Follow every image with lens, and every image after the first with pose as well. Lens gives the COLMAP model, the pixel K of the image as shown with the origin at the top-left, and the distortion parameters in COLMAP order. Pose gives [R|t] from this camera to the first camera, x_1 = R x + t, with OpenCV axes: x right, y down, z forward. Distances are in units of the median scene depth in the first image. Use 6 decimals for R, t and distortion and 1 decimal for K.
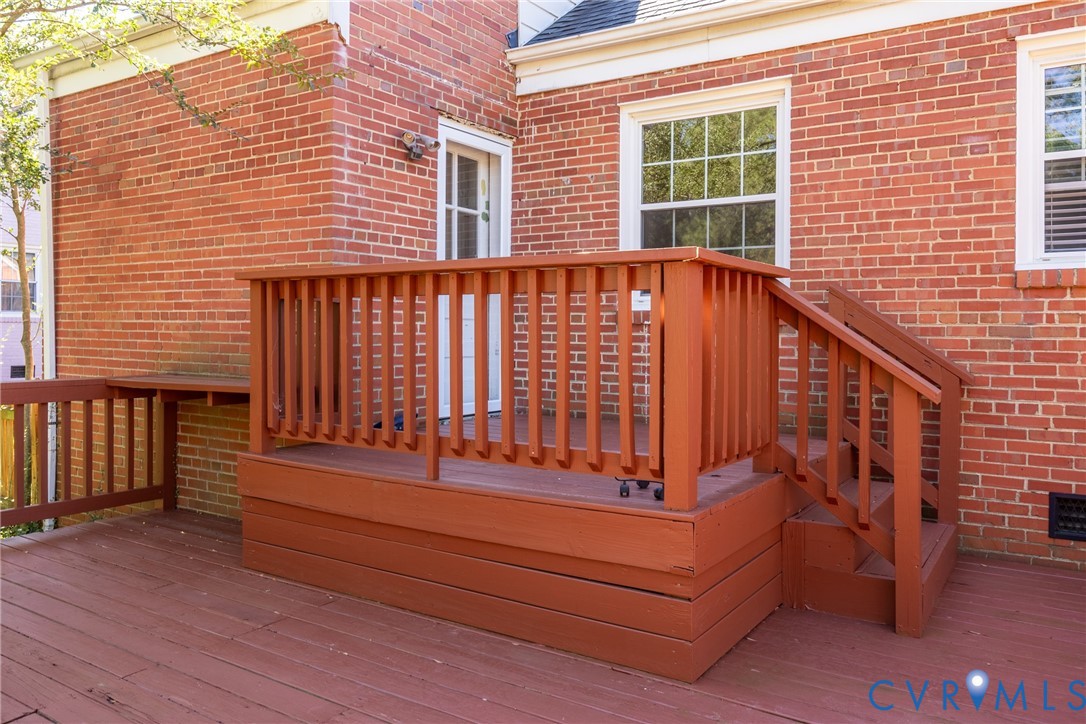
lens RADIAL K [[791.4, 0, 578.0], [0, 791.4, 328.9], [0, 0, 1]] dist [-0.003922, -0.000628]
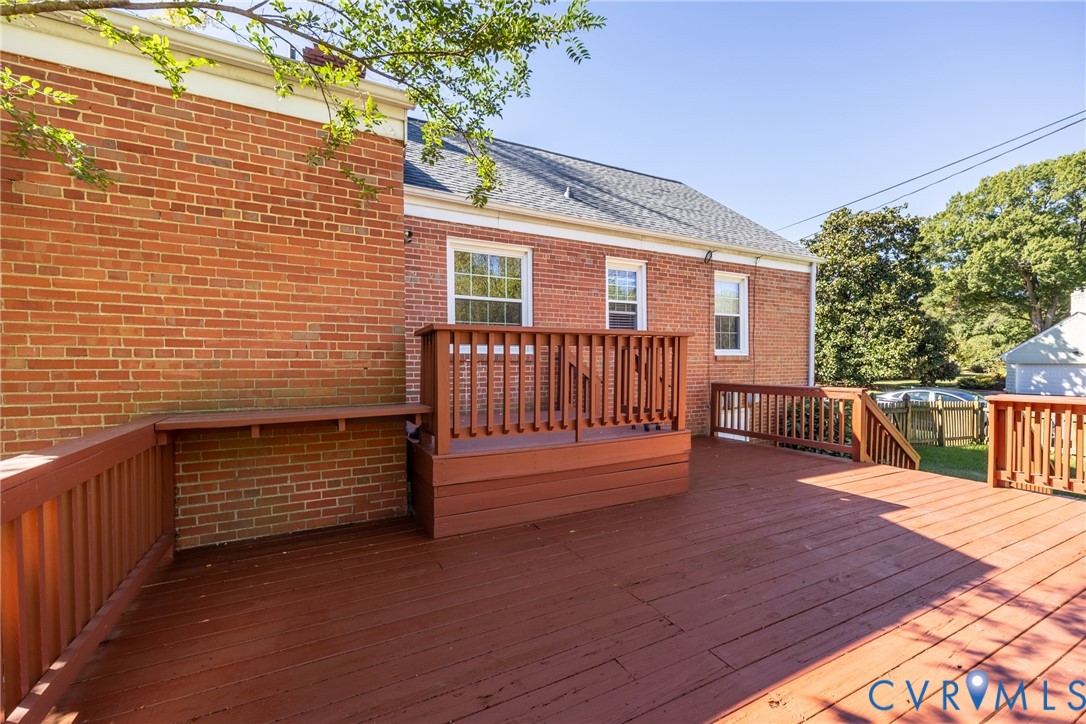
lens RADIAL K [[438.2, 0, 547.0], [0, 438.2, 372.7], [0, 0, 1]] dist [0.005798, -0.000509]
pose [[0.510003, -0.025686, 0.859789, -0.765427], [0.008693, 0.999657, 0.024708, -0.002513], [-0.860129, -0.005127, 0.510051, 0.347356]]
